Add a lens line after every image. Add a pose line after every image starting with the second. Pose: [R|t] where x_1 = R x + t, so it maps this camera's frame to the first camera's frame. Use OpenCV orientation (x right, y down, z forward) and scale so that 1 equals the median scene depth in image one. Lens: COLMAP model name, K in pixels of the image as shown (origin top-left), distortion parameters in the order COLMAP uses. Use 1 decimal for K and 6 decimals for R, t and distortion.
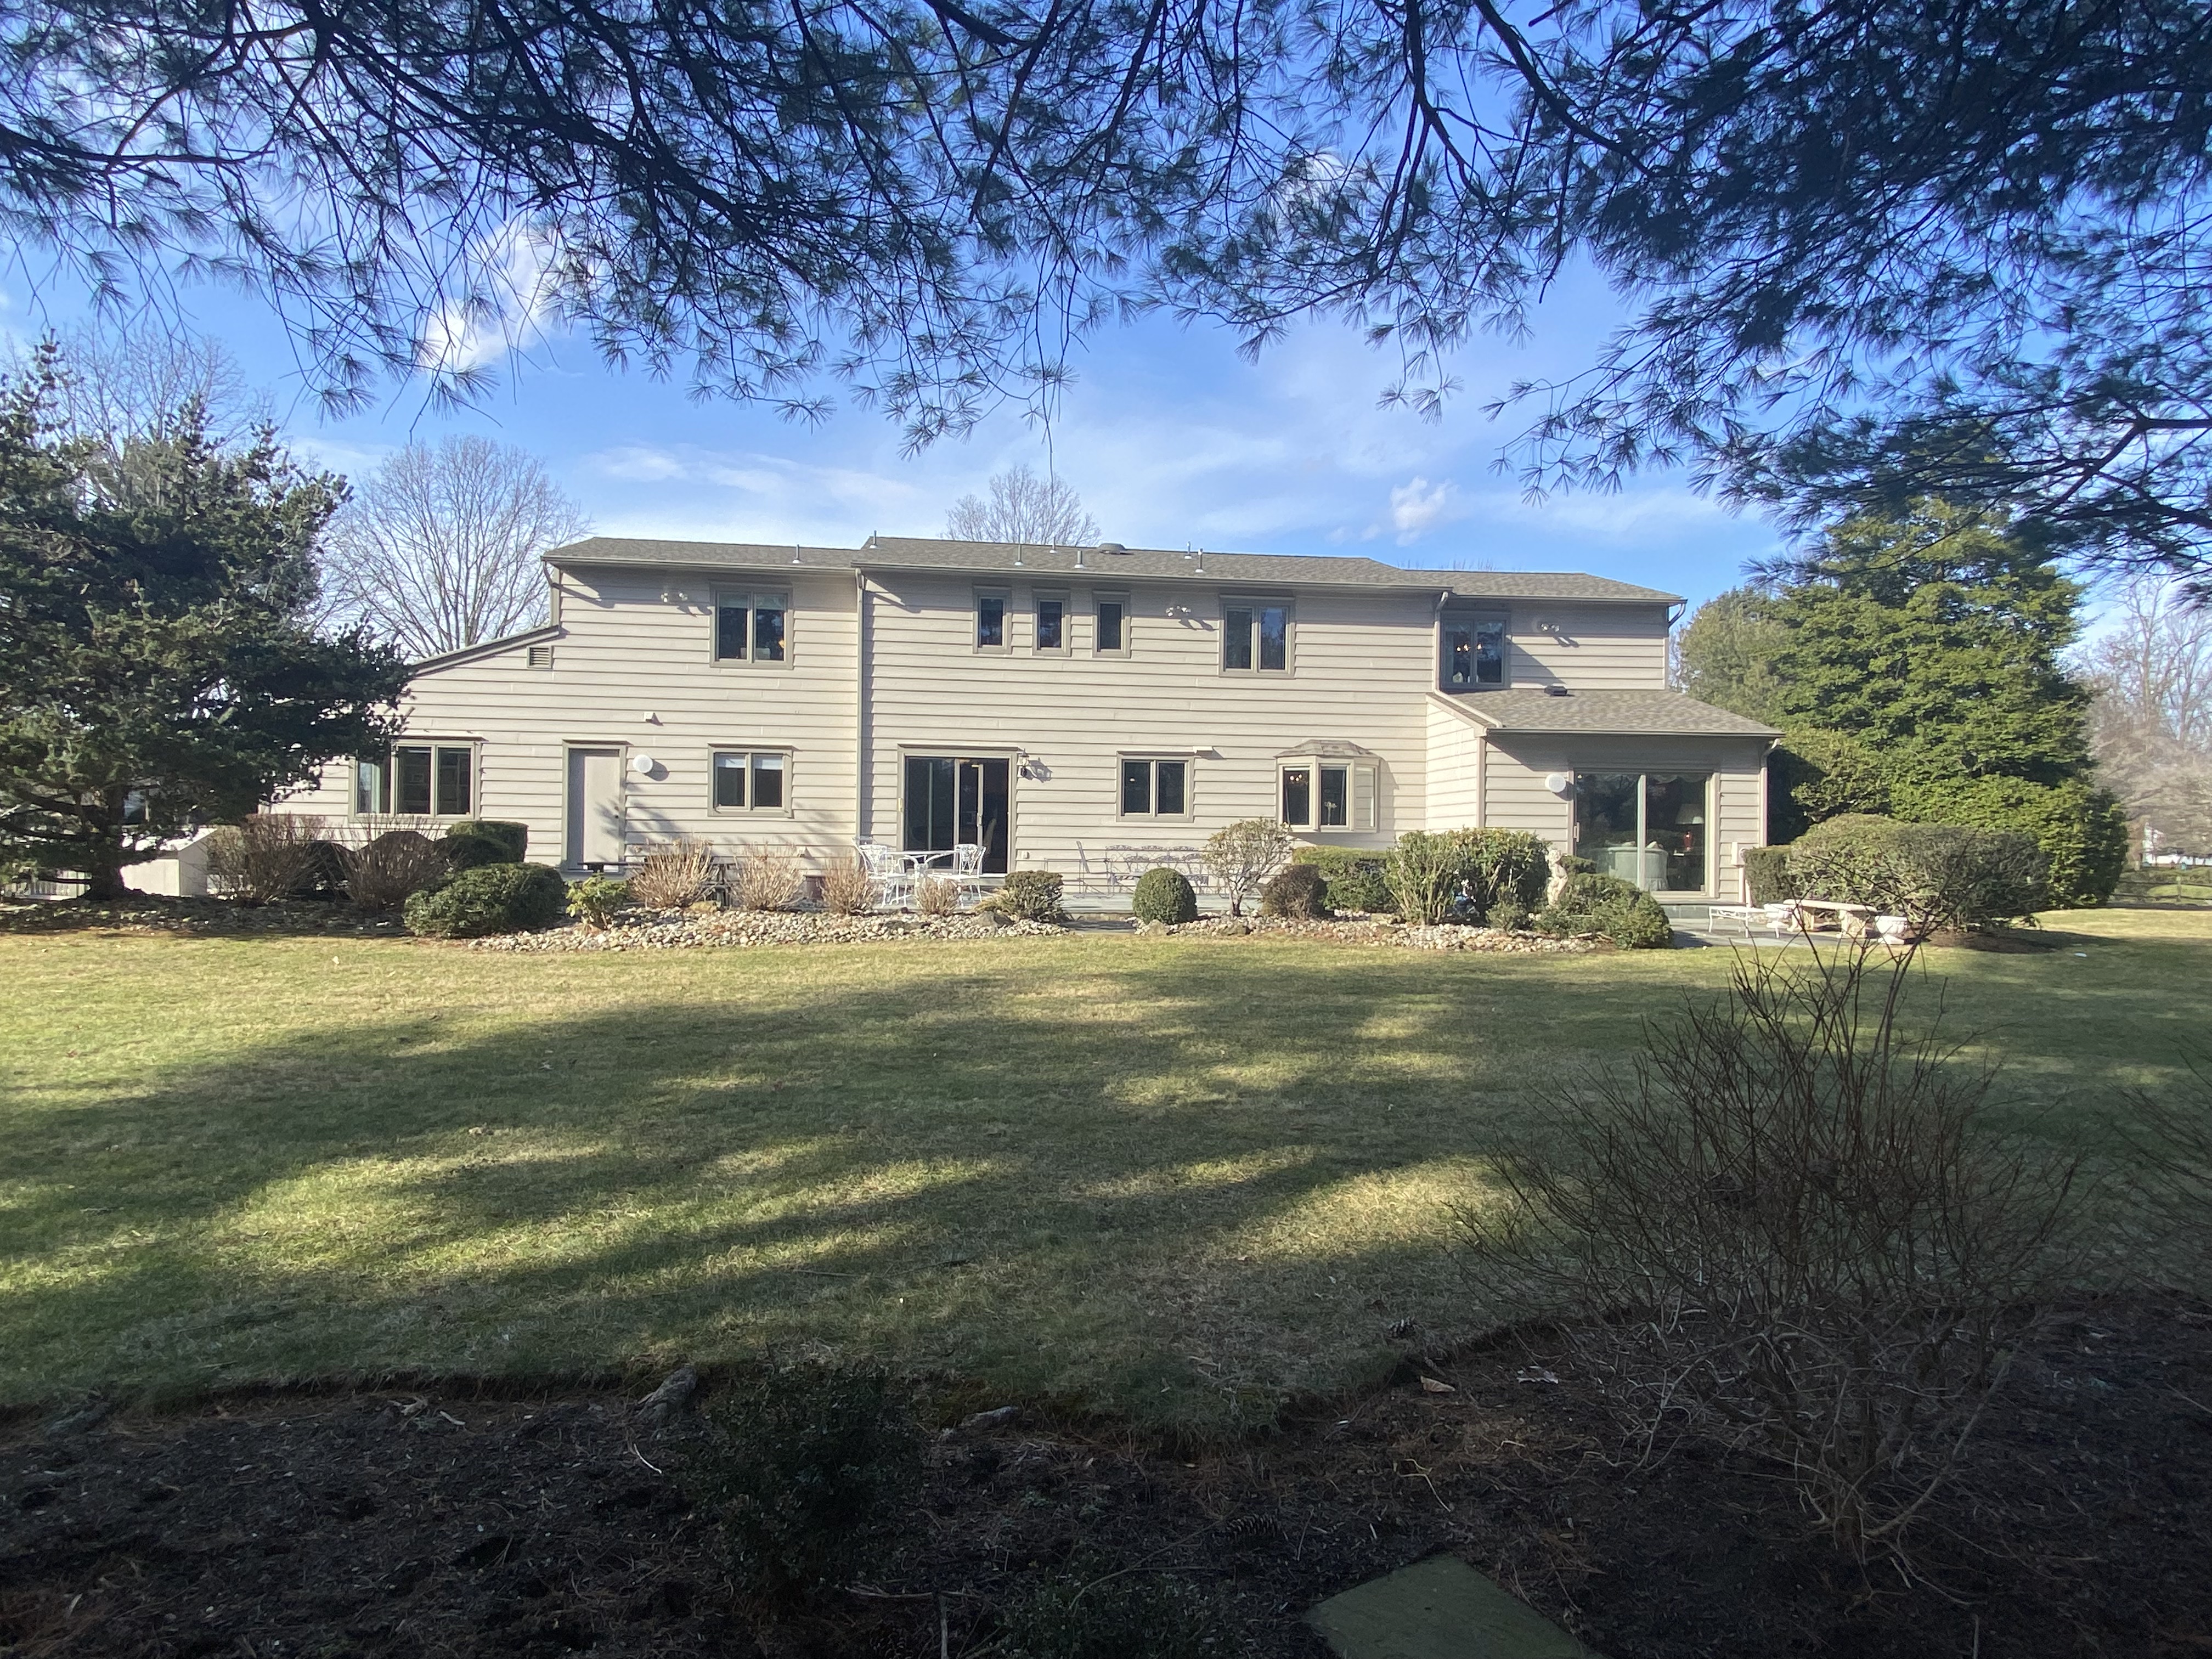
lens RADIAL K [[1245.0, 0, 1104.3], [0, 1245.0, 835.0], [0, 0, 1]] dist [0.080179, -0.079888]
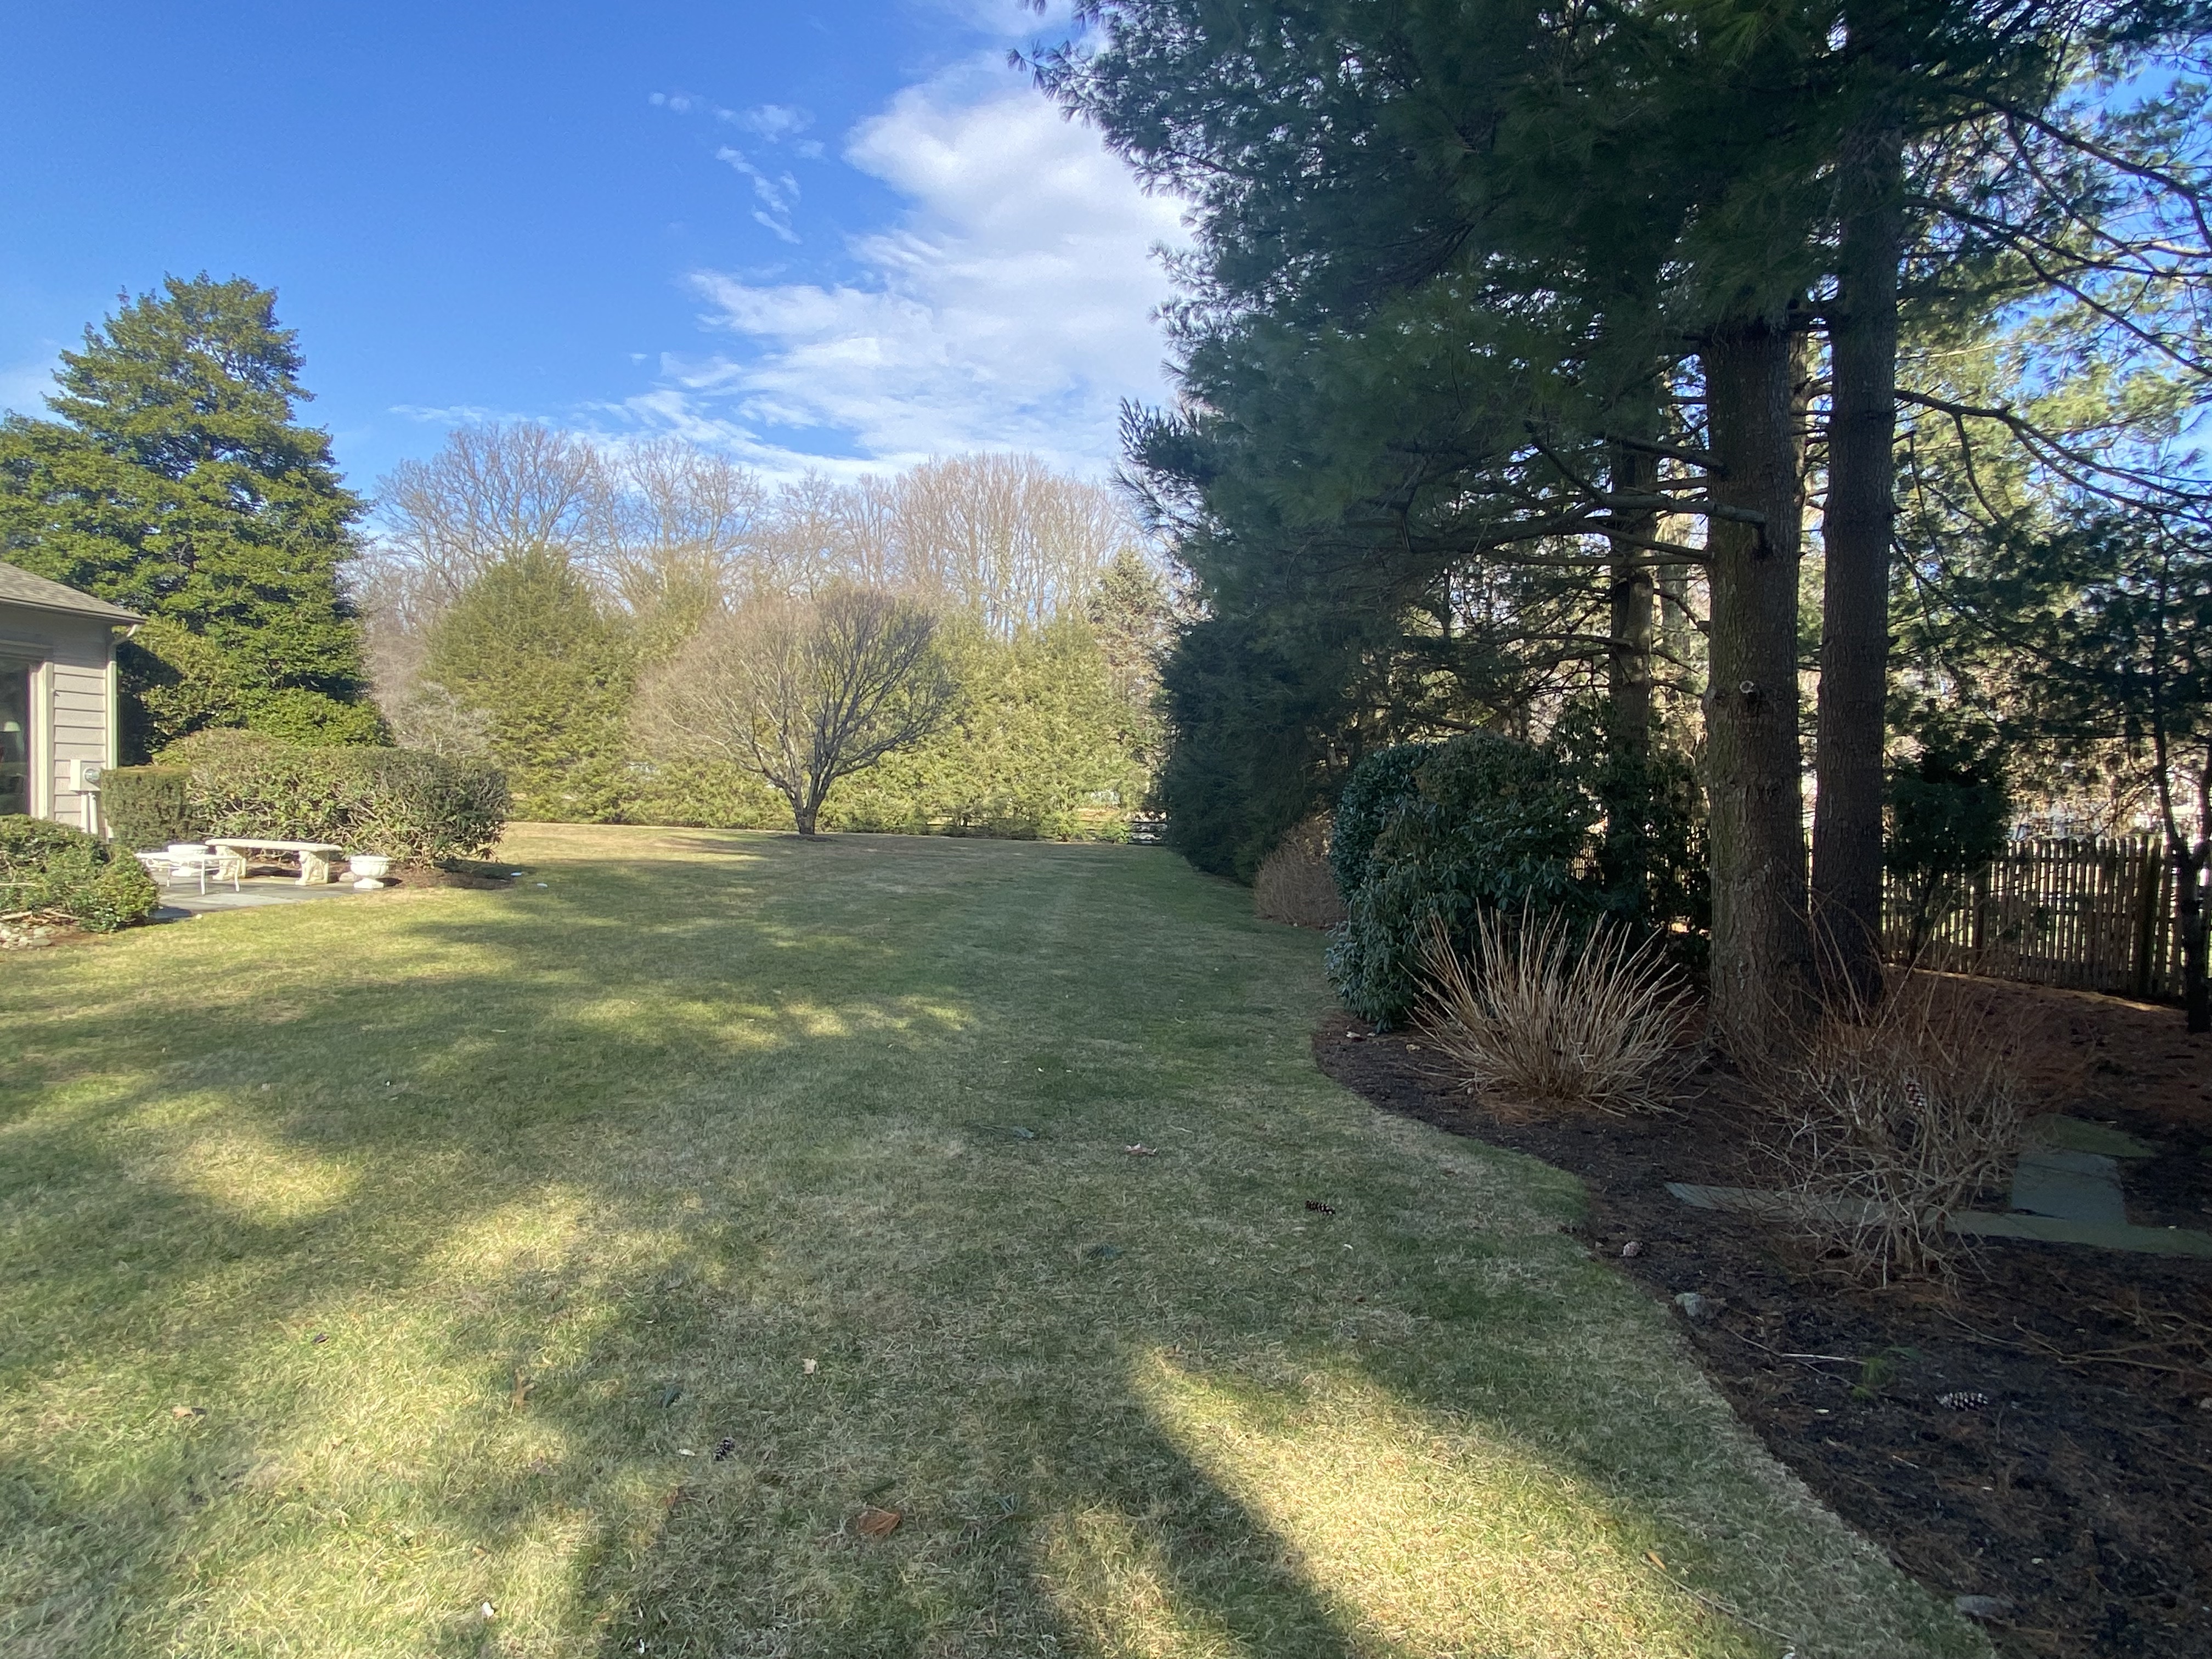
lens RADIAL K [[1245.0, 0, 1104.3], [0, 1245.0, 835.0], [0, 0, 1]] dist [0.080179, -0.079888]
pose [[0.243661, -0.035861, 0.969197, -0.063092], [-0.036040, 0.998291, 0.045998, -0.005537], [-0.969191, -0.046138, 0.241952, 0.230171]]
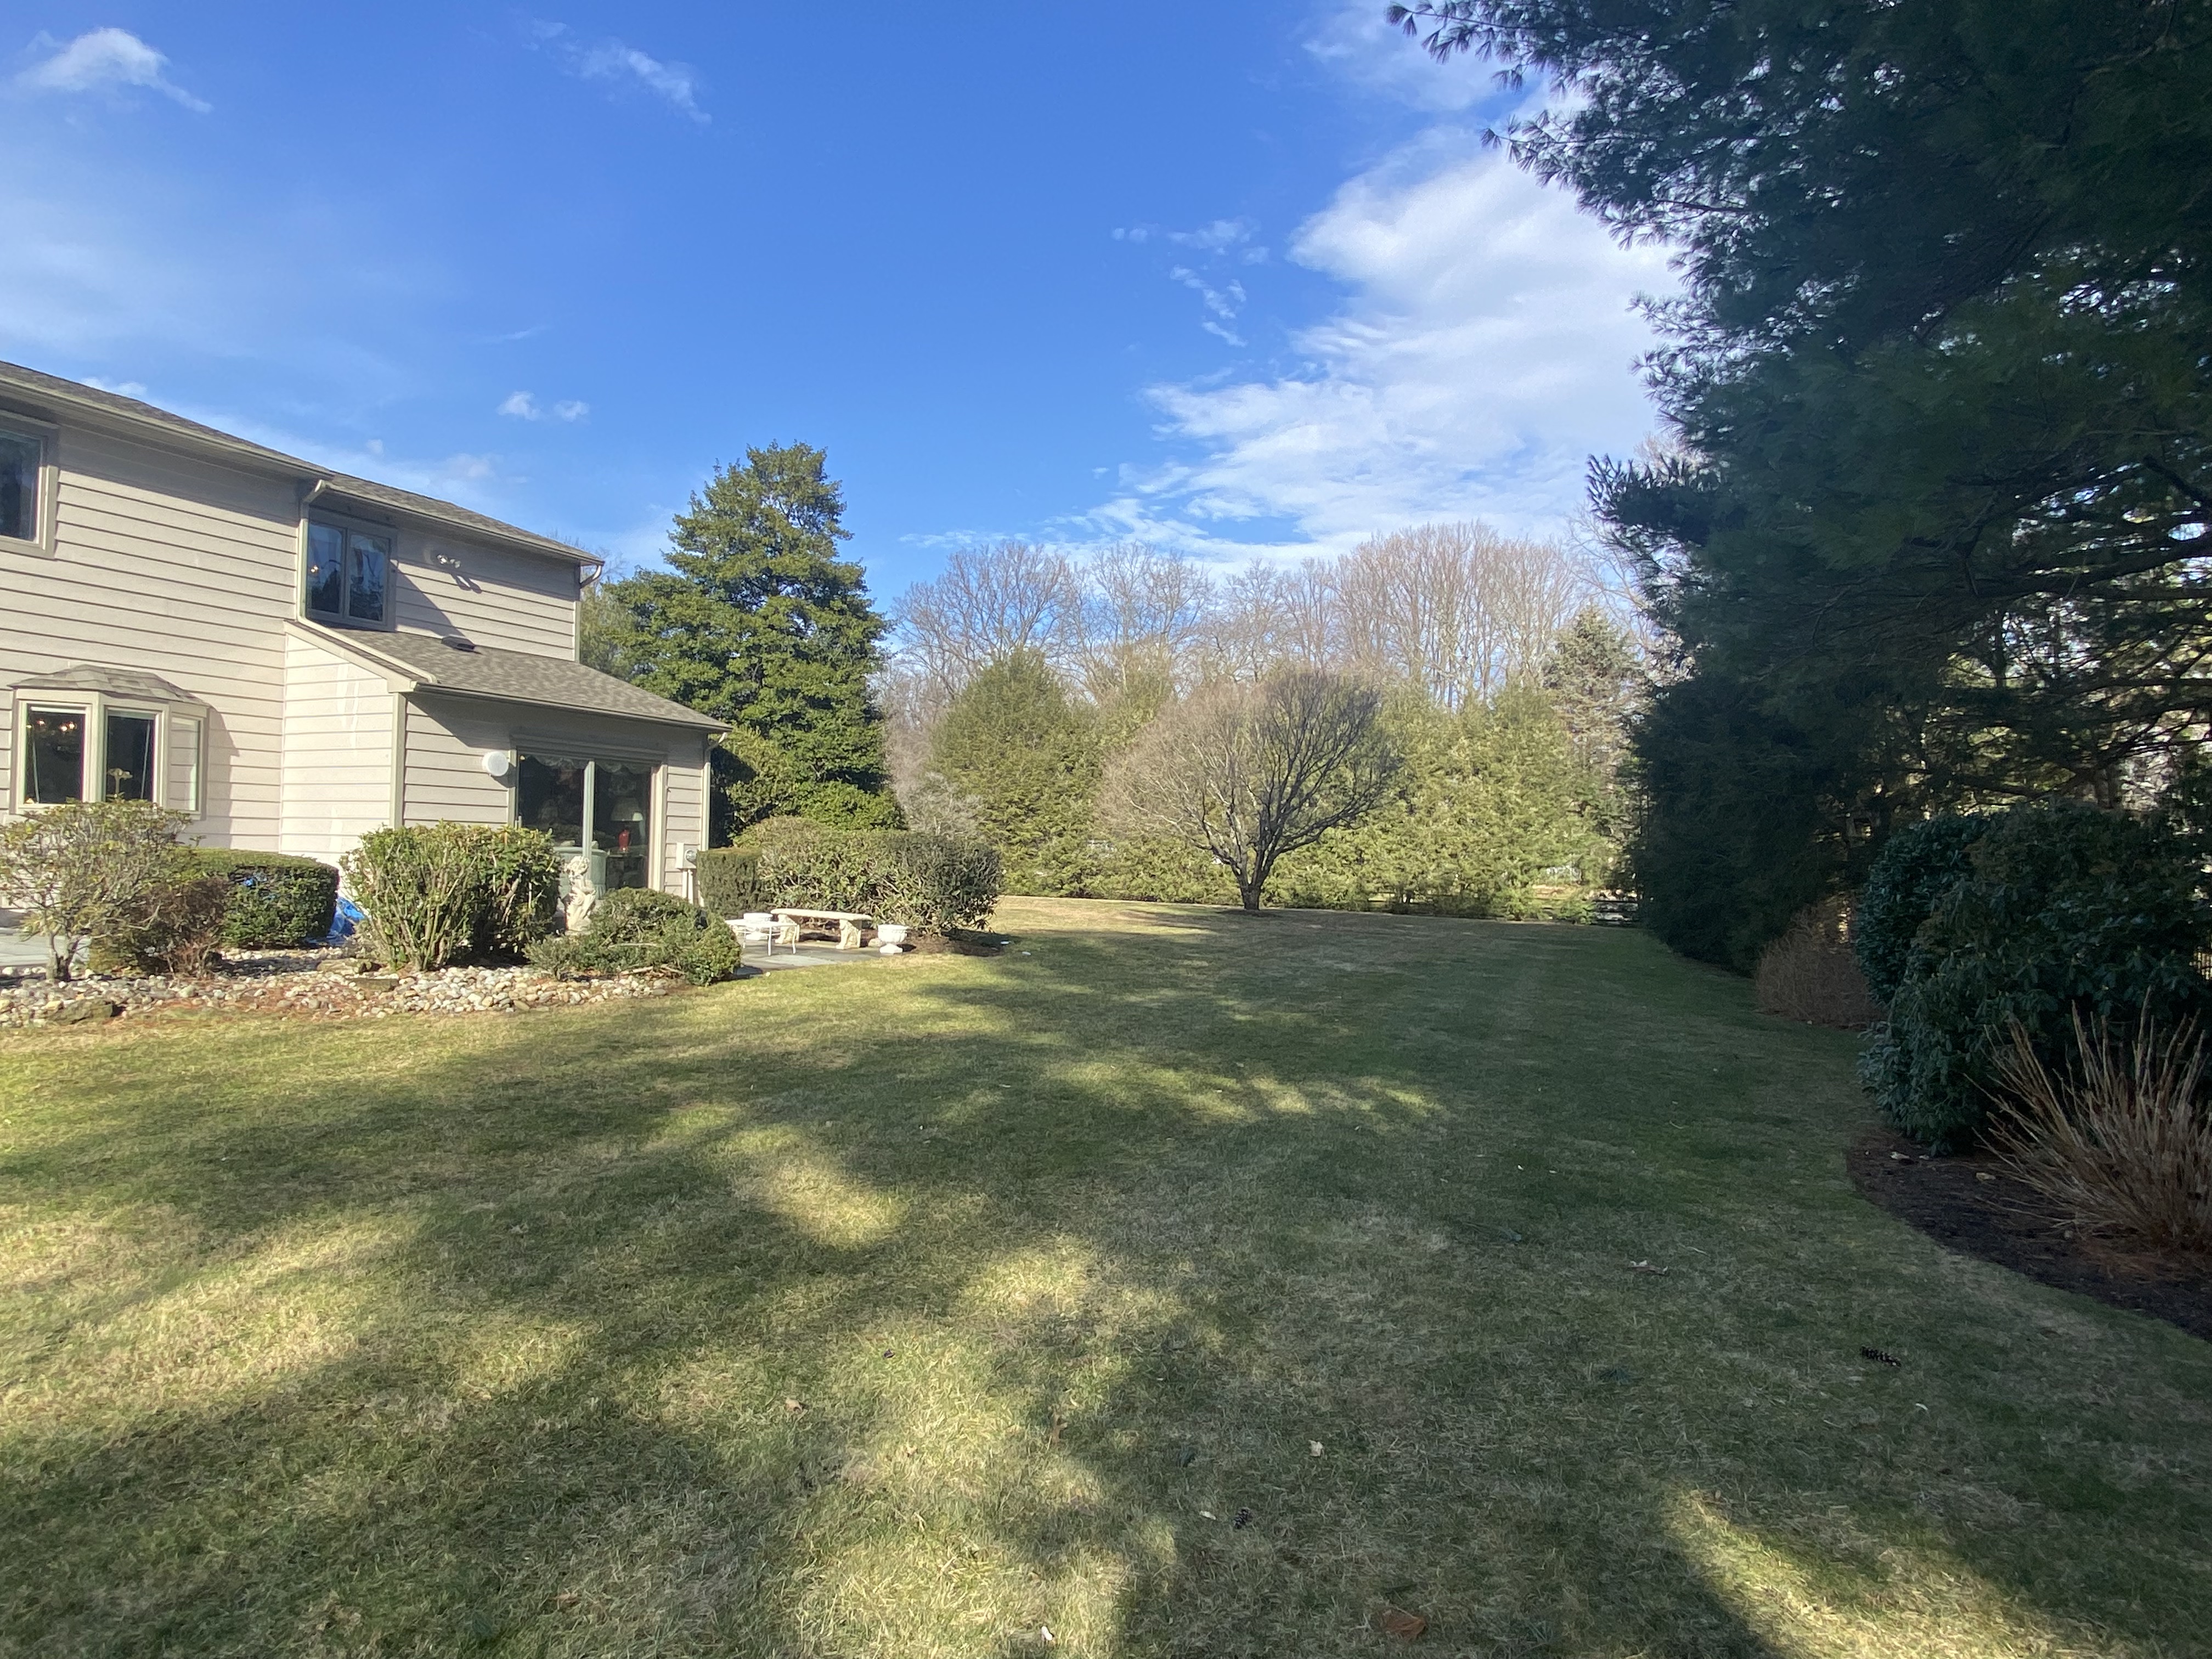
lens RADIAL K [[1245.0, 0, 1104.3], [0, 1245.0, 835.0], [0, 0, 1]] dist [0.080179, -0.079888]
pose [[0.557699, 0.018916, 0.829827, -0.069447], [-0.030140, 0.999542, -0.002528, -0.006512], [-0.829496, -0.023601, 0.558014, 0.236155]]
